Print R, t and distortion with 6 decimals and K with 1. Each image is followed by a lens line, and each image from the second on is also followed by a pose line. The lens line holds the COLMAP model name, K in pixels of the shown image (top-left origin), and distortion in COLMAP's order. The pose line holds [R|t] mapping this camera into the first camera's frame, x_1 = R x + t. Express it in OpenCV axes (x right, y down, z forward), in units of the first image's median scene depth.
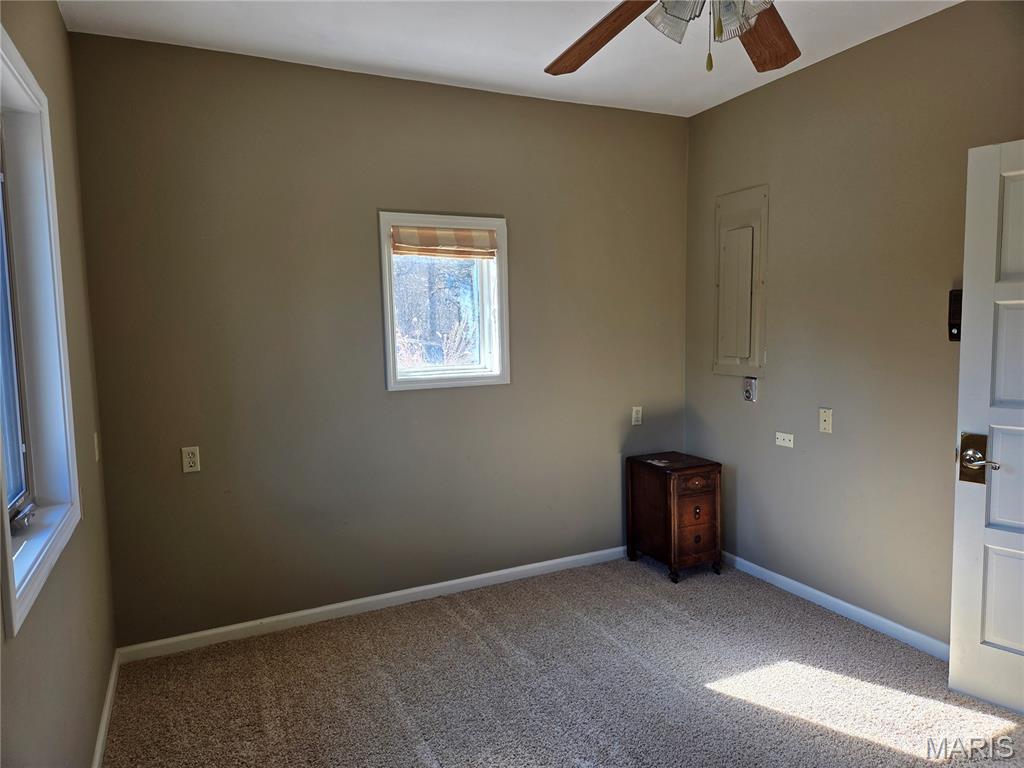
lens RADIAL K [[683.8, 0, 511.6], [0, 683.8, 384.5], [0, 0, 1]] dist [0.071959, -0.059323]
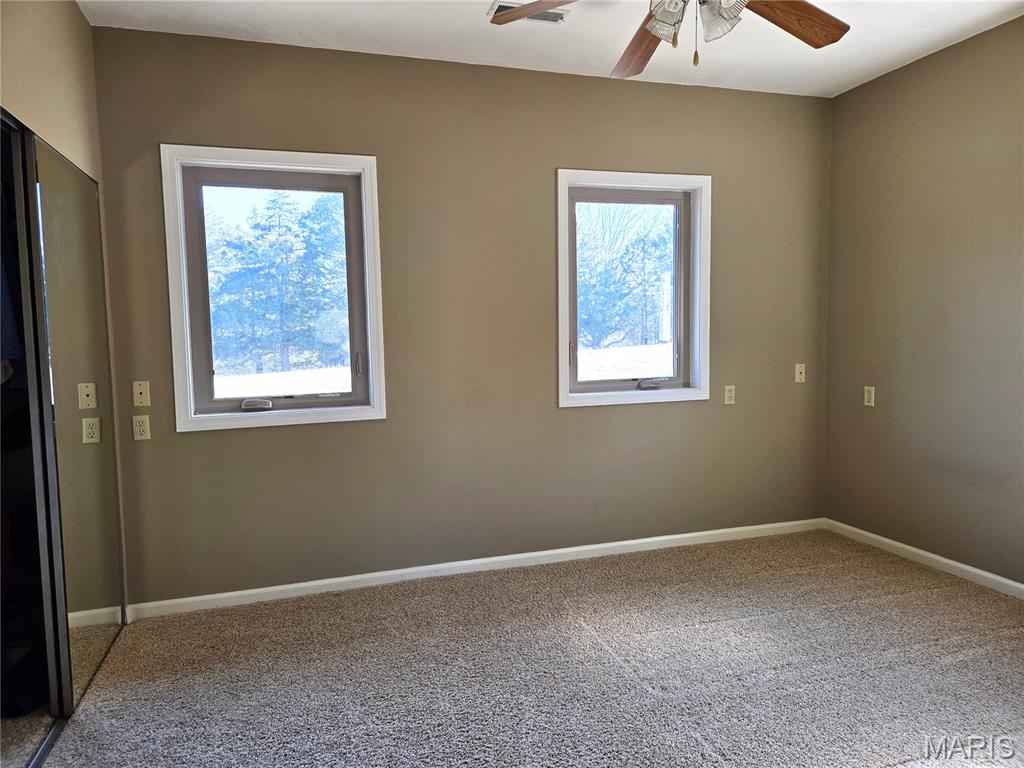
lens RADIAL K [[683.8, 0, 509.2], [0, 683.8, 379.7], [0, 0, 1]] dist [0.071959, -0.059323]
pose [[-0.143417, 0.094215, -0.985168, 0.805796], [-0.065170, 0.992399, 0.104394, -0.012122], [0.987514, 0.079175, -0.136187, 0.457605]]
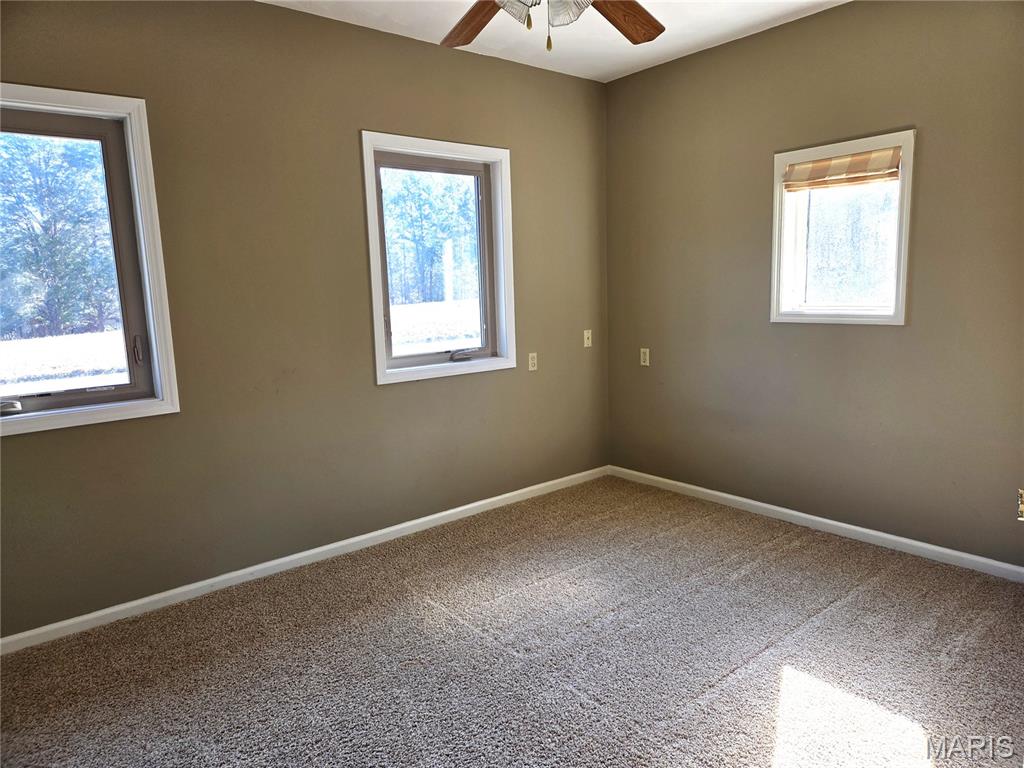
lens RADIAL K [[683.8, 0, 521.7], [0, 683.8, 380.7], [0, 0, 1]] dist [0.071959, -0.059323]
pose [[0.244929, 0.153090, -0.957378, 0.784013], [-0.062077, 0.987905, 0.142090, -0.029191], [0.967552, 0.024630, 0.251470, 0.340529]]
